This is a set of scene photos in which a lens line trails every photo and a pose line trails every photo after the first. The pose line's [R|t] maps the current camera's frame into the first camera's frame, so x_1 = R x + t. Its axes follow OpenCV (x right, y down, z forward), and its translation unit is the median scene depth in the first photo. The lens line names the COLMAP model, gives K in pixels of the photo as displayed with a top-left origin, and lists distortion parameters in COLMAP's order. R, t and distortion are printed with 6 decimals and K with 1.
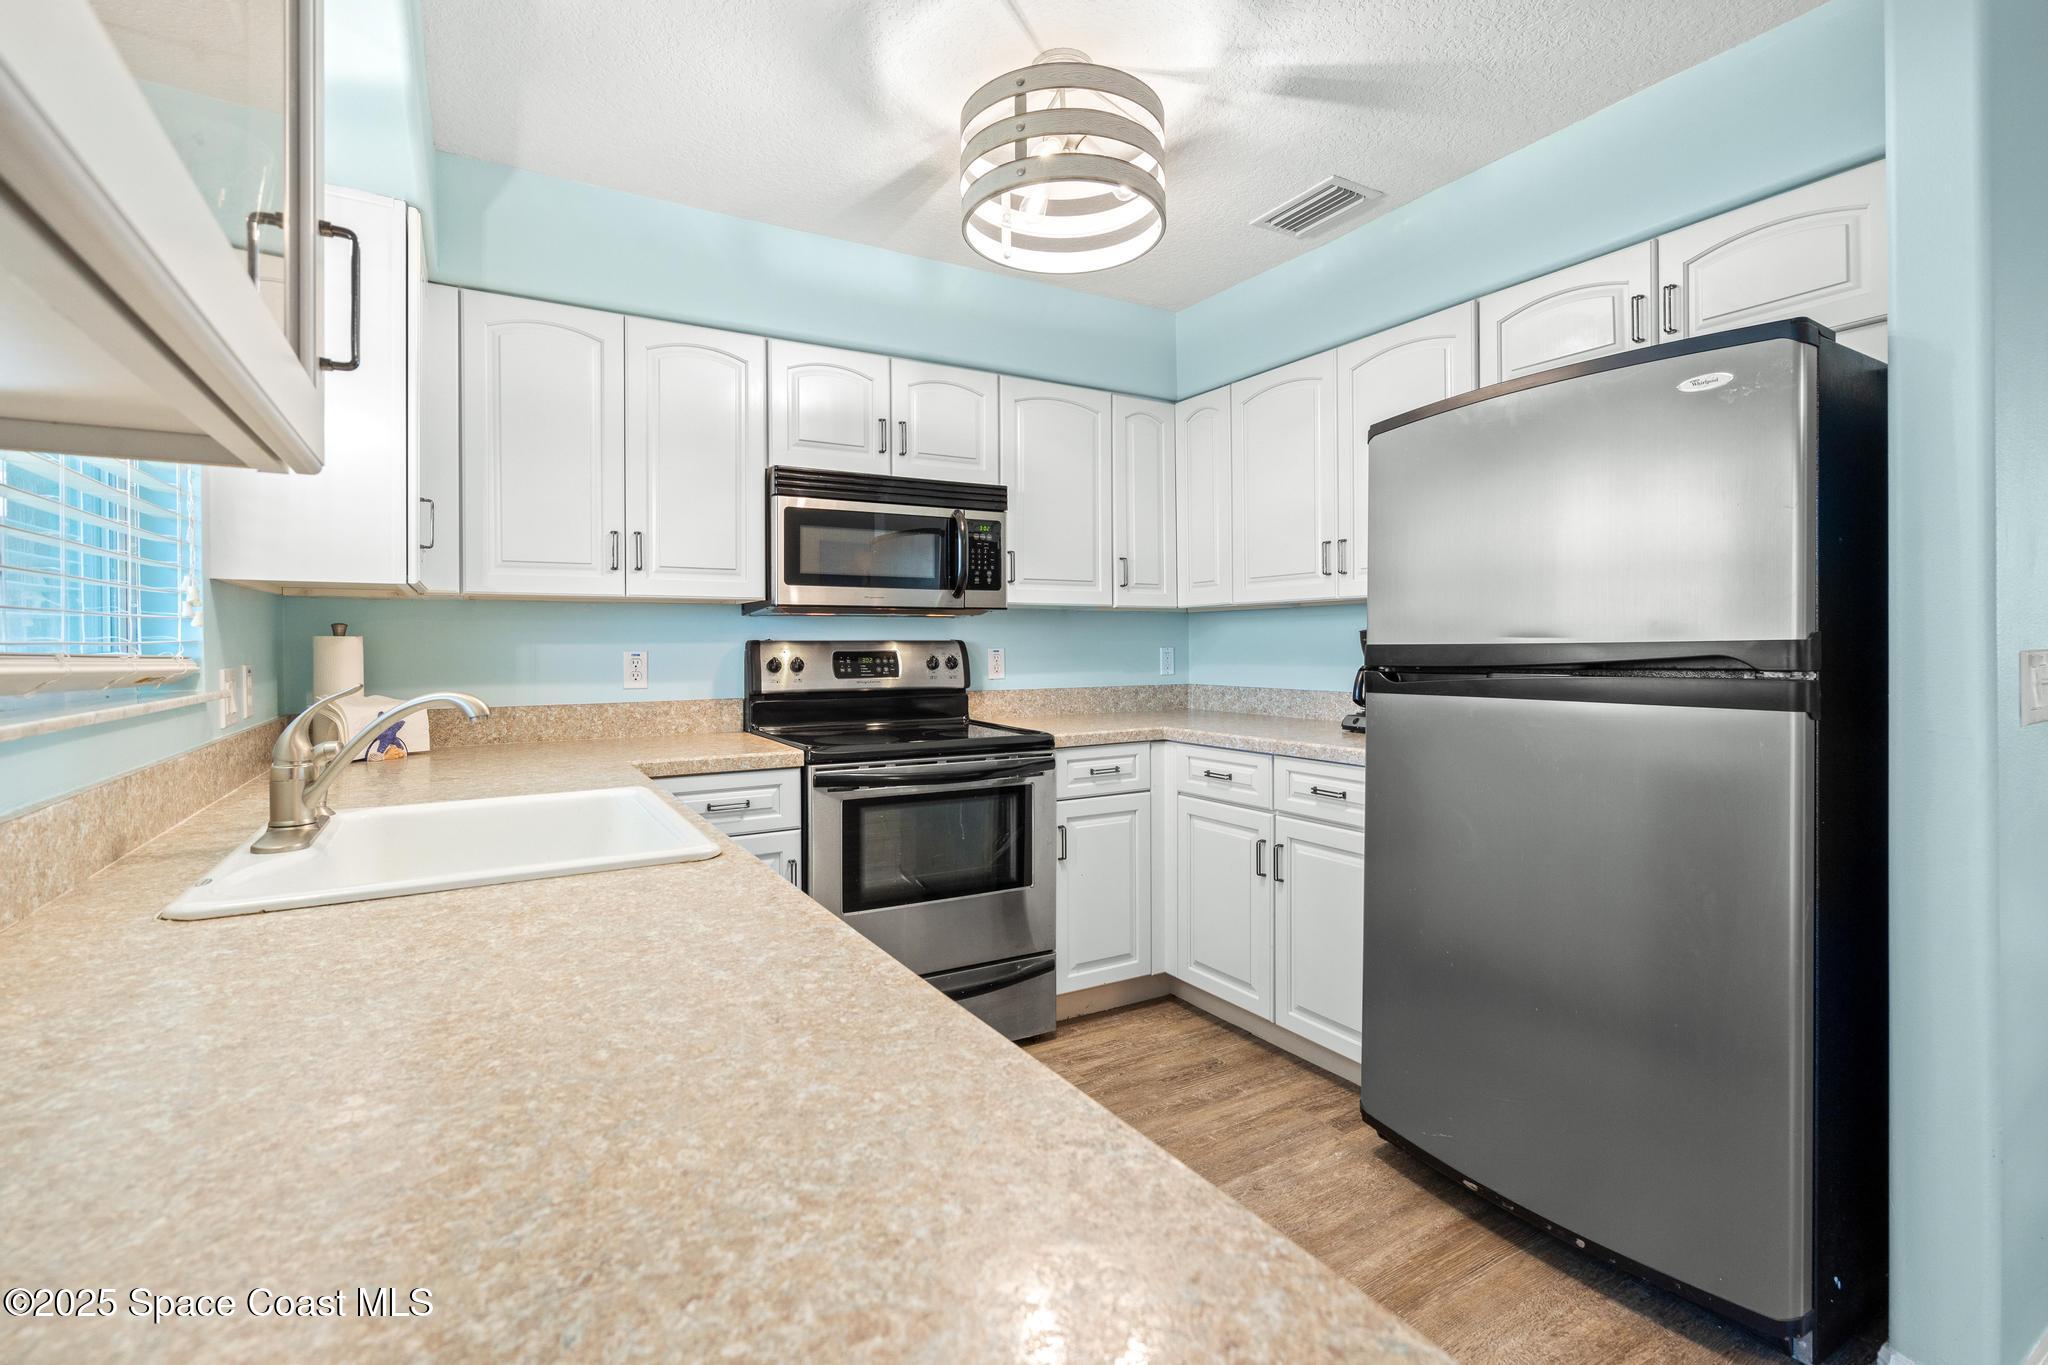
lens RADIAL K [[935.3, 0, 1027.3], [0, 935.3, 647.1], [0, 0, 1]] dist [-0.001197, 0.000229]
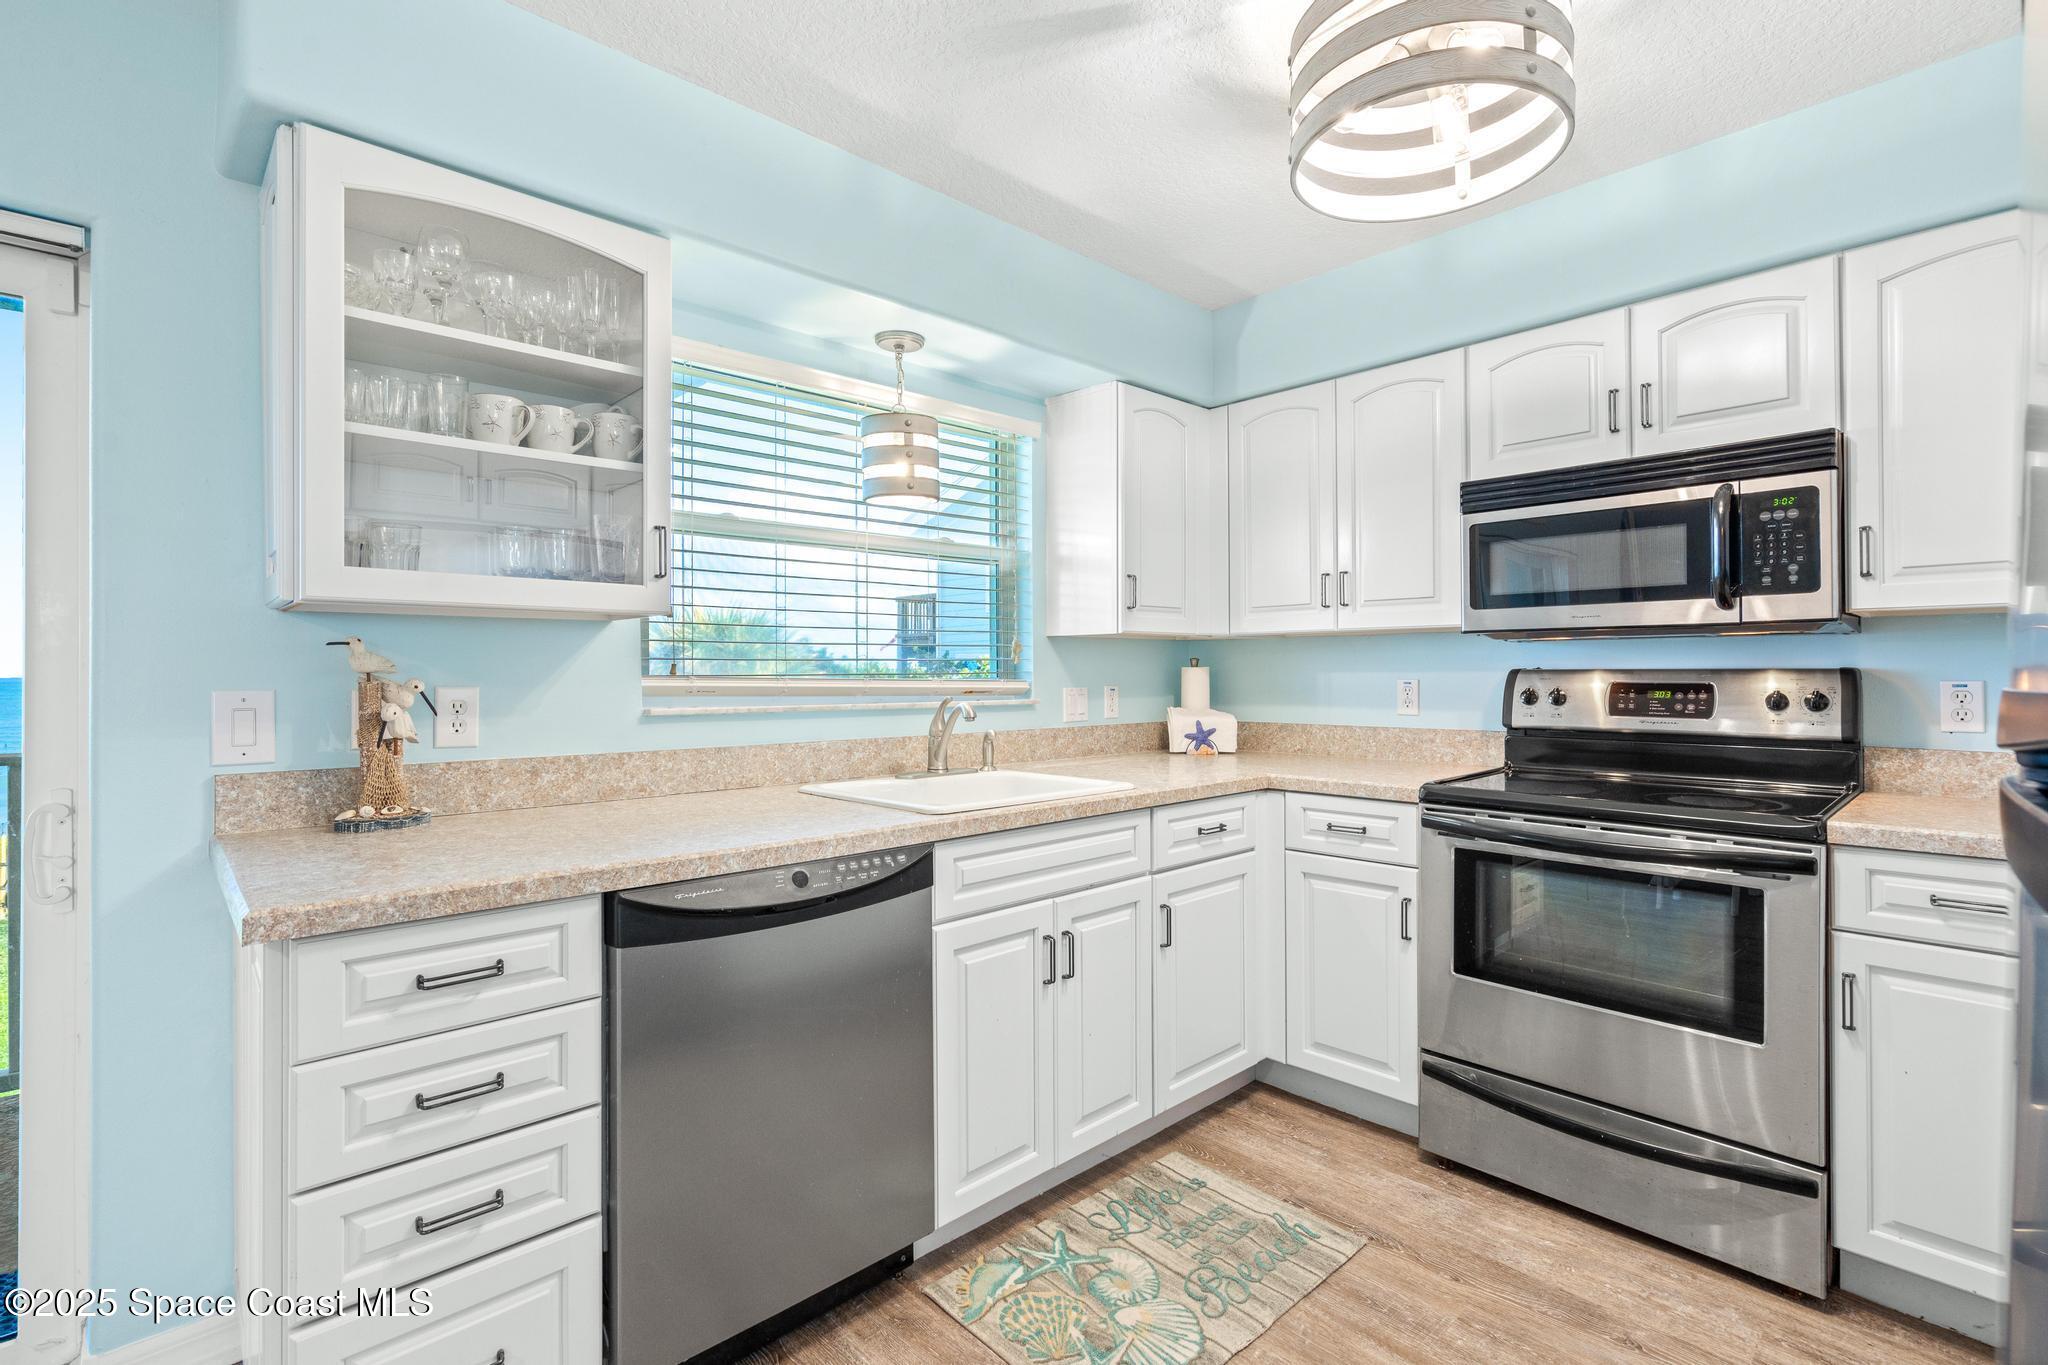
lens RADIAL K [[943.4, 0, 1016.7], [0, 943.4, 667.4], [0, 0, 1]] dist [-0.000096, 0.000685]
pose [[0.216664, -0.001279, -0.976245, 0.521687], [-0.000548, 0.999999, -0.001432, -0.007509], [0.976246, 0.000845, 0.216663, 0.338864]]
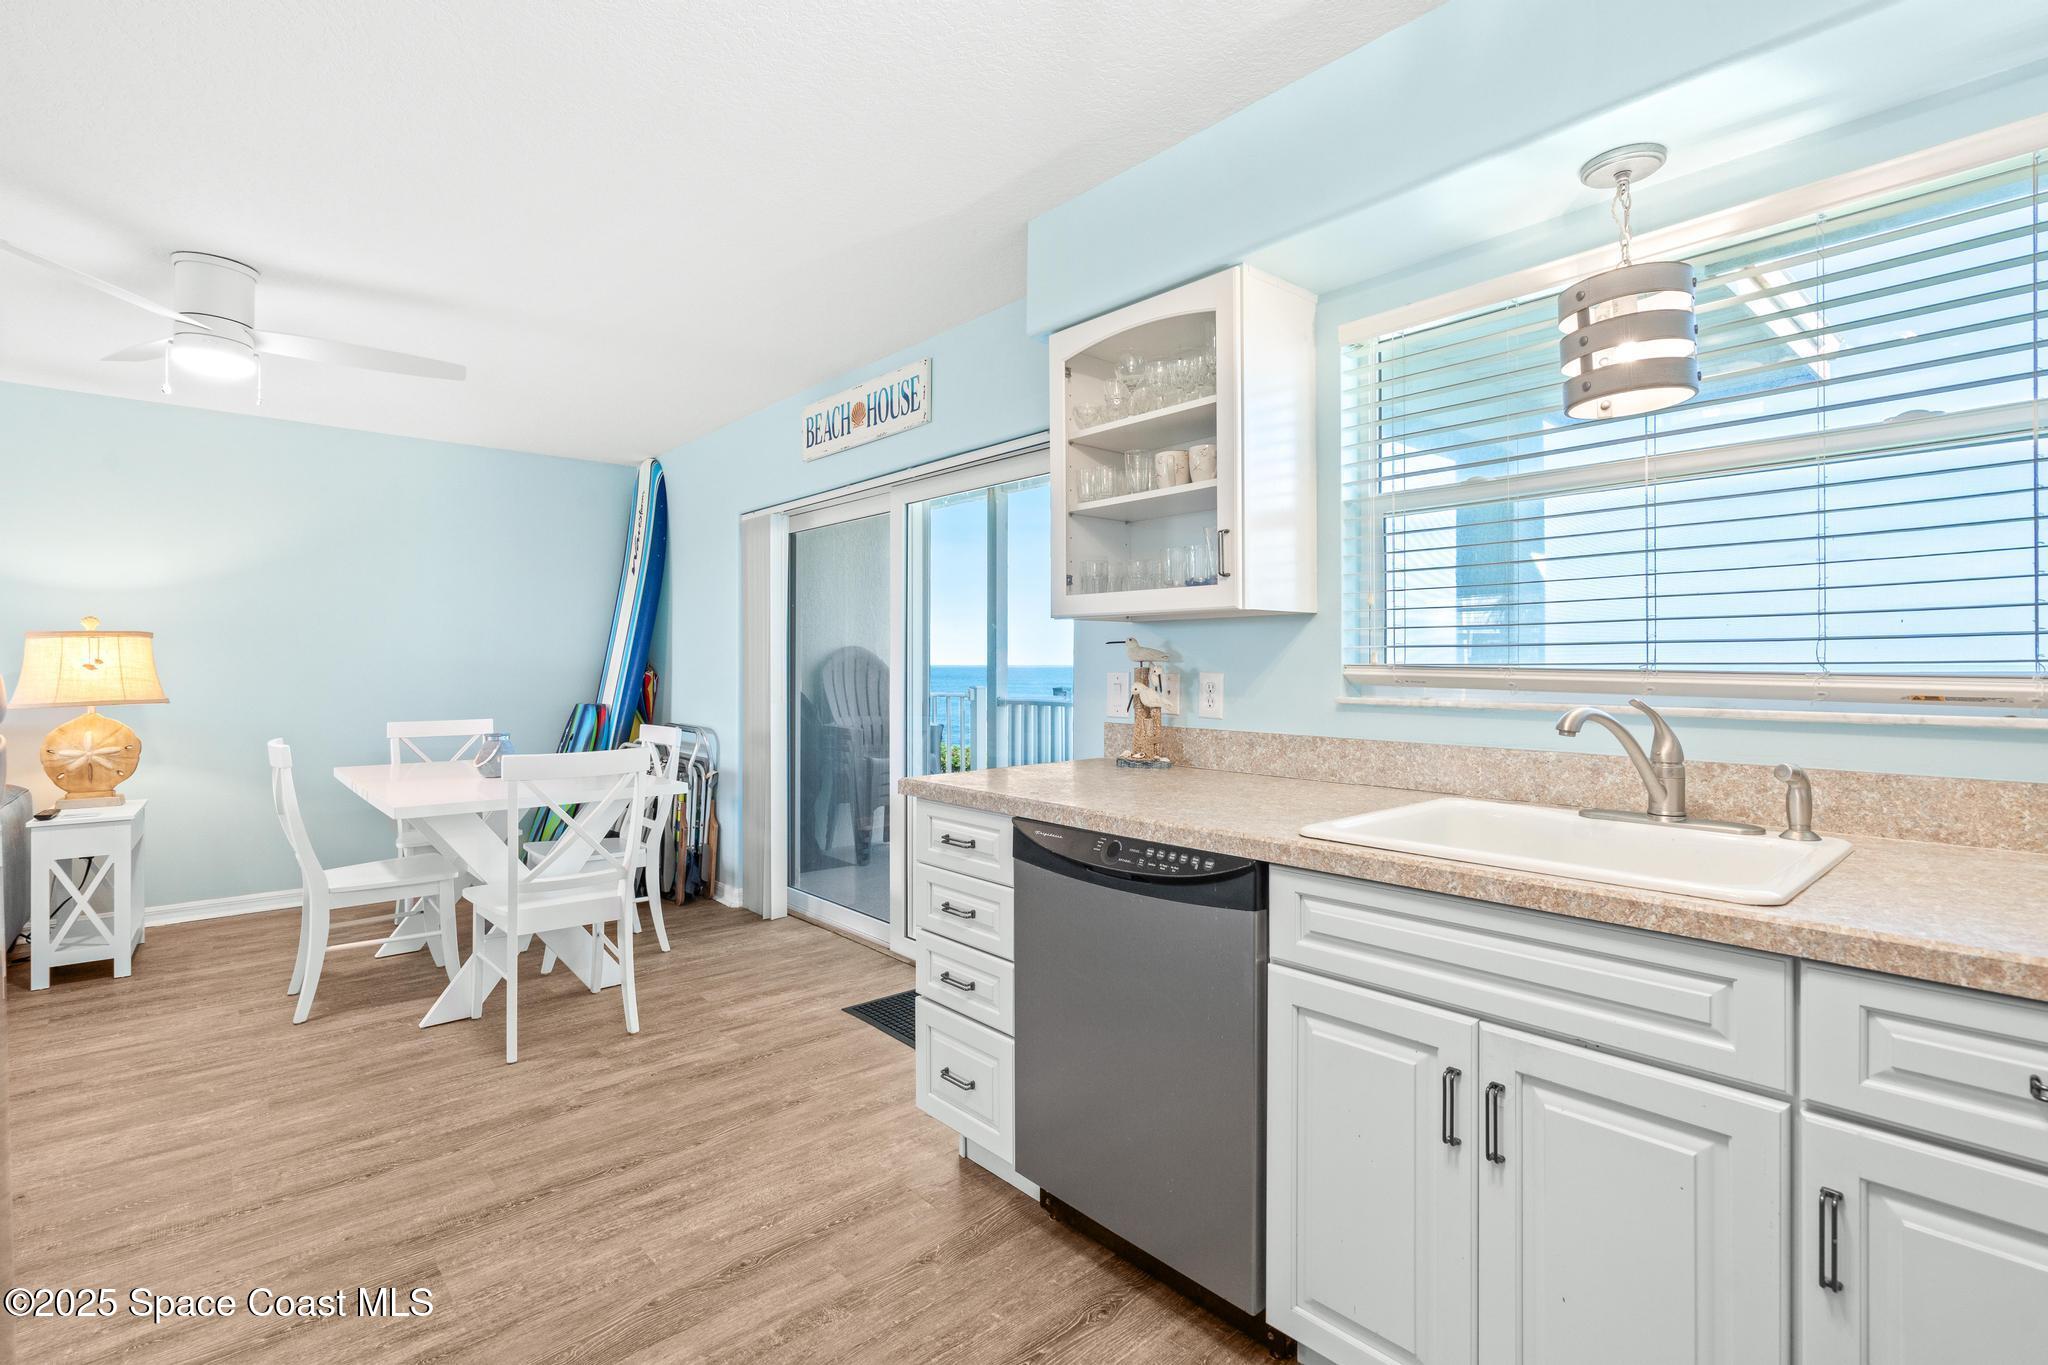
lens RADIAL K [[954.5, 0, 1035.6], [0, 954.5, 663.9], [0, 0, 1]] dist [-0.000859, 0.000620]
pose [[-0.980813, 0.004465, -0.194898, 0.116351], [0.003887, 0.999987, 0.003347, -0.005839], [0.194910, 0.002525, -0.980818, 0.936401]]
